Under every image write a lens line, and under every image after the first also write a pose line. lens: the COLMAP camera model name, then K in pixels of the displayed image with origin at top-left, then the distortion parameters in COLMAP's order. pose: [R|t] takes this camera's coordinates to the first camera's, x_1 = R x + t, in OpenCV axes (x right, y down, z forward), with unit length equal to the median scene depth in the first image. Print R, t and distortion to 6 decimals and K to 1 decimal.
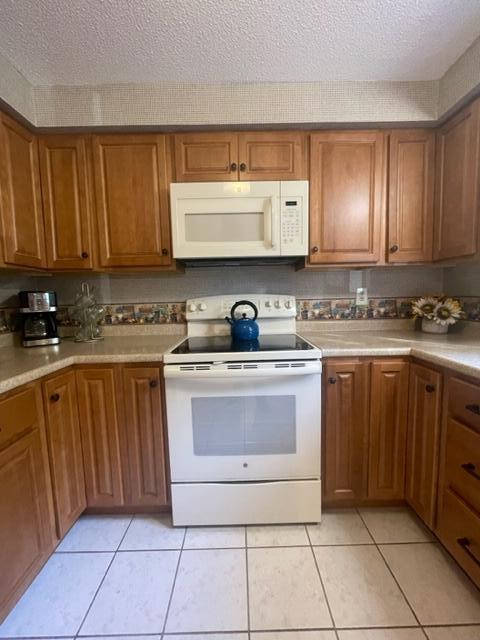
lens RADIAL K [[258.2, 0, 240.2], [0, 258.2, 319.6], [0, 0, 1]] dist [-0.003694, -0.000032]
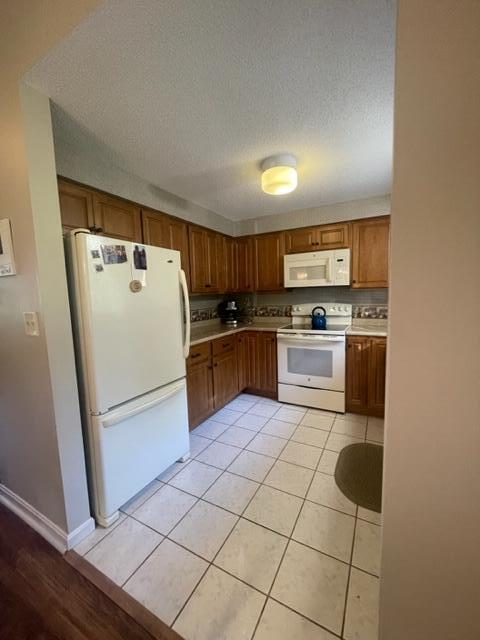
lens RADIAL K [[258.2, 0, 239.6], [0, 258.2, 321.4], [0, 0, 1]] dist [-0.003694, -0.000032]
pose [[0.874868, 0.050301, -0.481742, 0.498996], [-0.039769, 0.998695, 0.032055, 0.000528], [0.482725, -0.008885, 0.875727, -1.157232]]
